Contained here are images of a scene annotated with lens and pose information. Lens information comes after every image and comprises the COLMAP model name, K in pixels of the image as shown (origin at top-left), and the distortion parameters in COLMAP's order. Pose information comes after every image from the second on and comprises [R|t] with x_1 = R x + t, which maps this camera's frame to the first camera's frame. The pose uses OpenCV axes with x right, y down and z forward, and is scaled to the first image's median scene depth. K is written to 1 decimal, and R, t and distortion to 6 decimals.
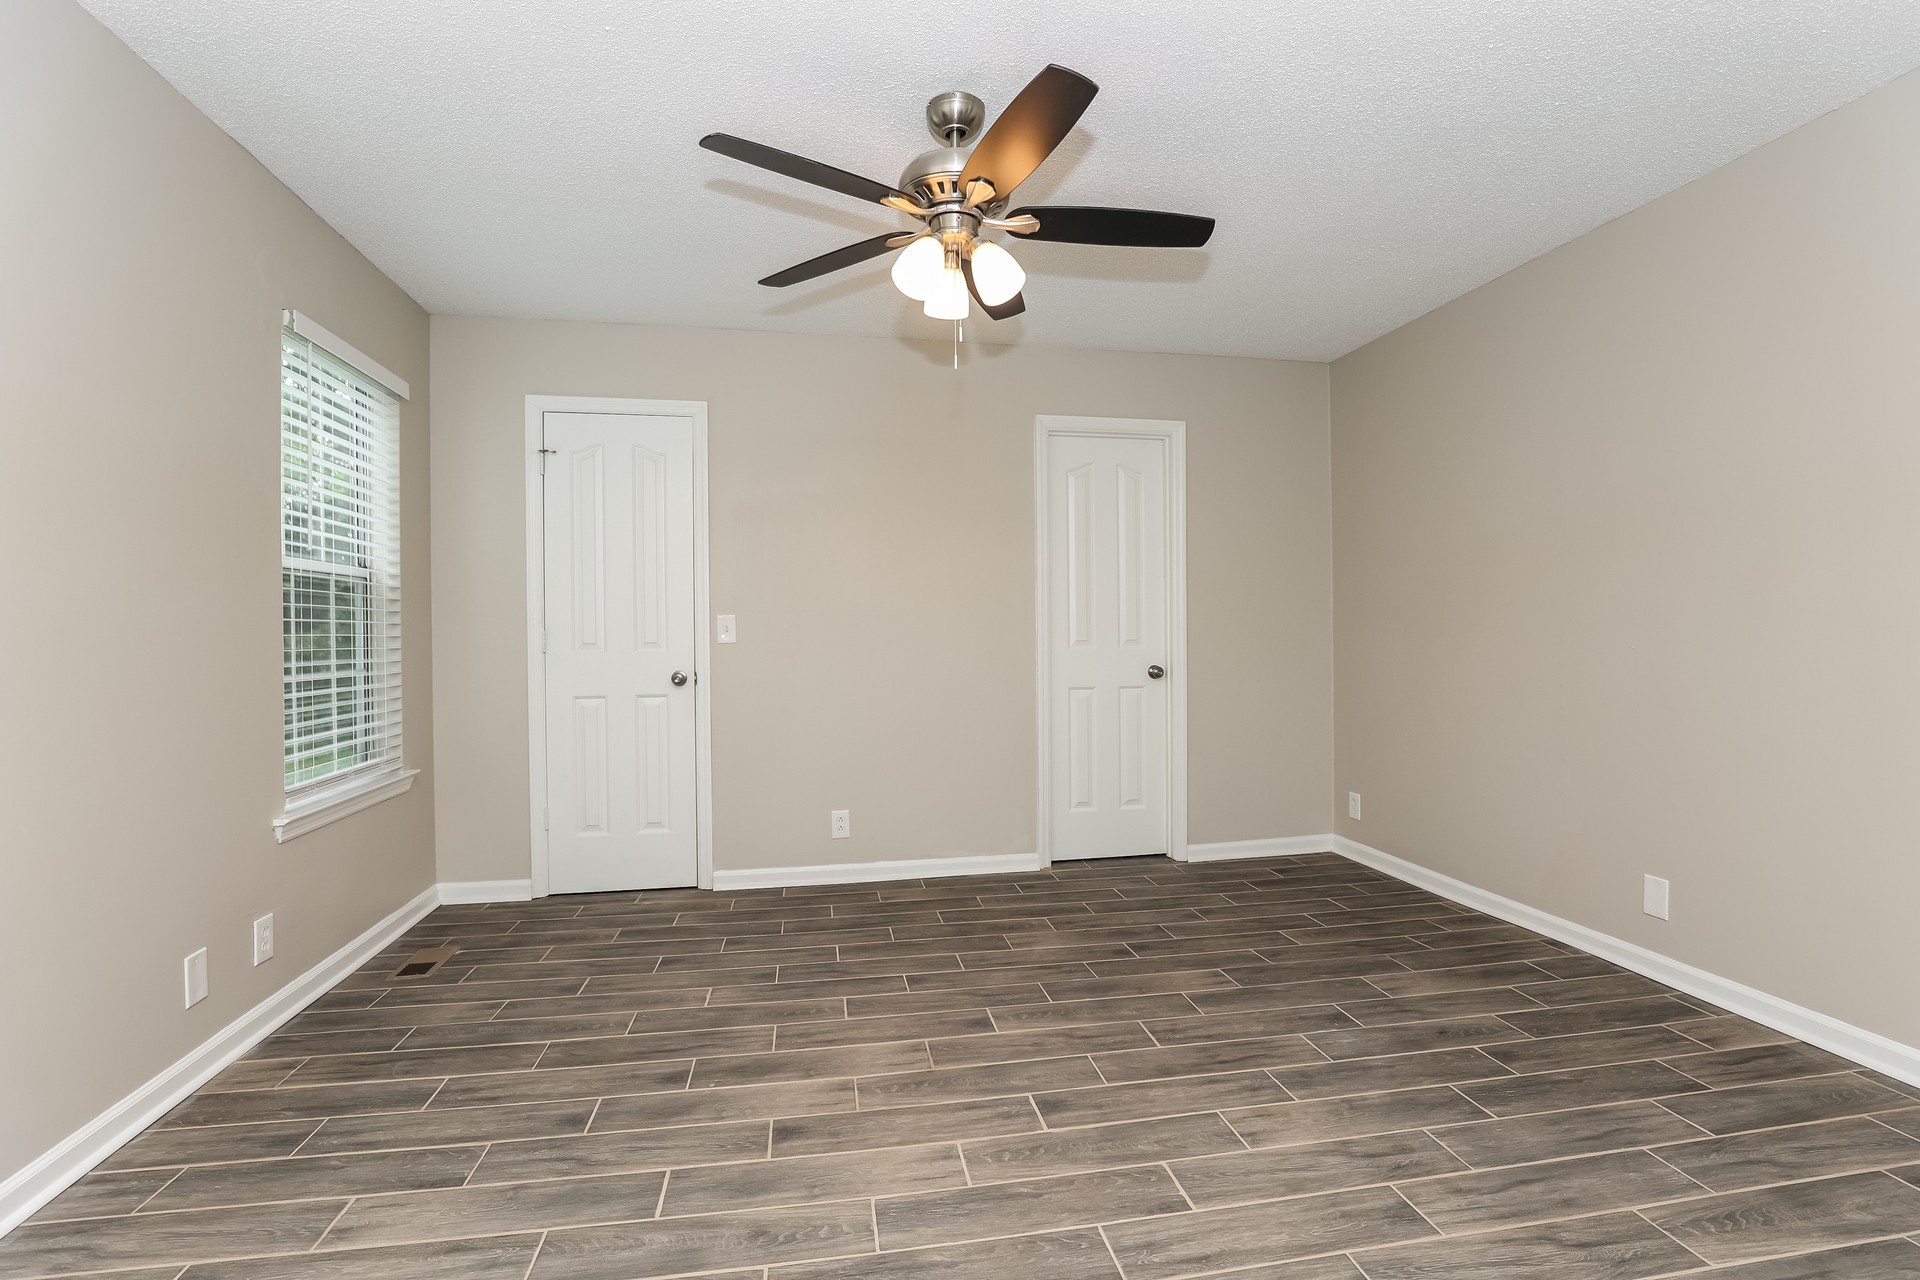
lens RADIAL K [[885.1, 0, 955.8], [0, 885.1, 645.7], [0, 0, 1]] dist [-0.030474, 0.000960]
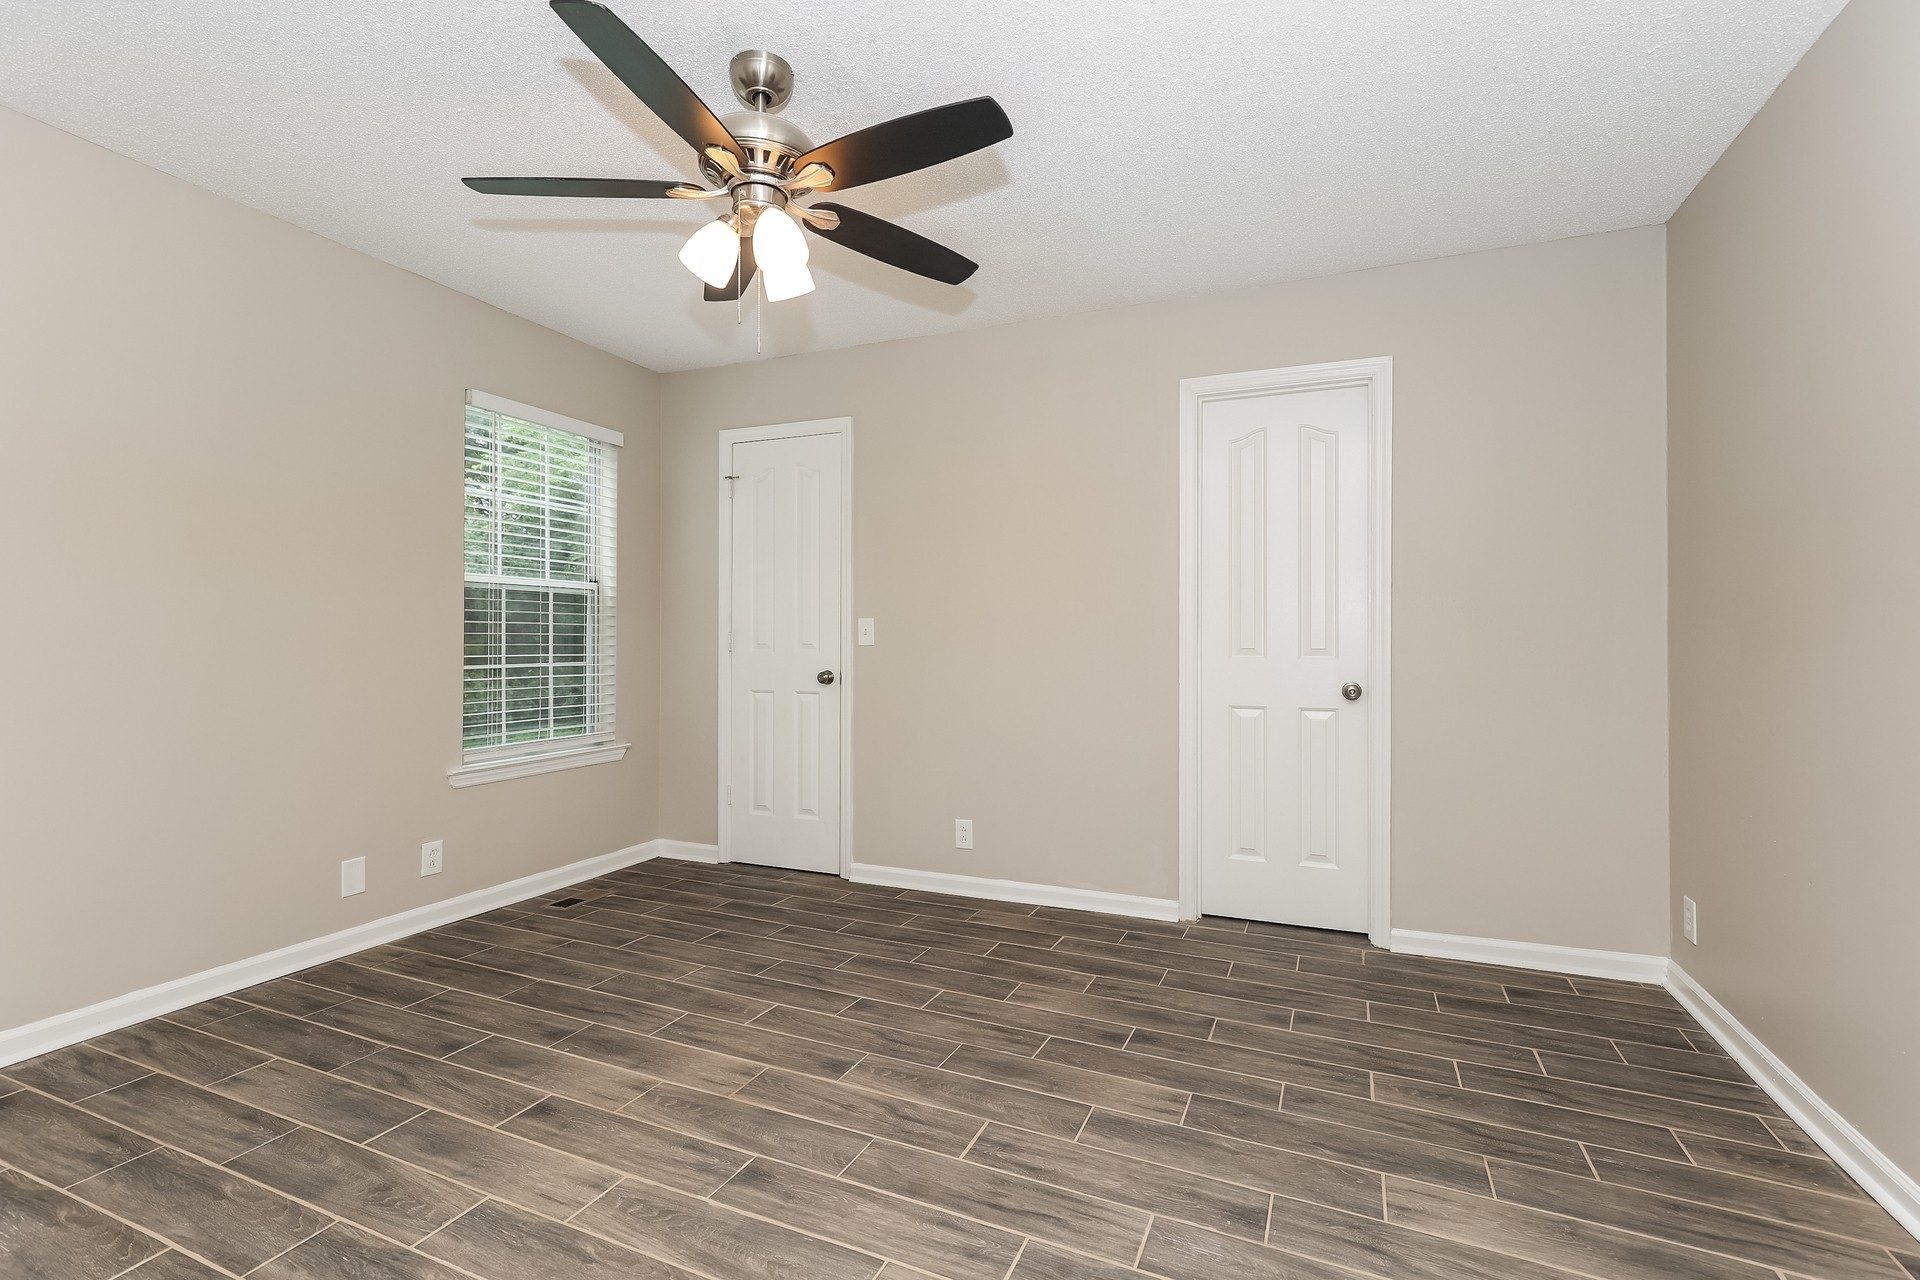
lens RADIAL K [[869.9, 0, 960.0], [0, 869.9, 640.0], [0, 0, 1]] dist [0.007824, 0.000293]
pose [[0.828203, 0.008640, -0.560361, 0.496917], [-0.017779, 0.999783, -0.010860, 0.000181], [0.560146, 0.018957, 0.828177, 0.255834]]
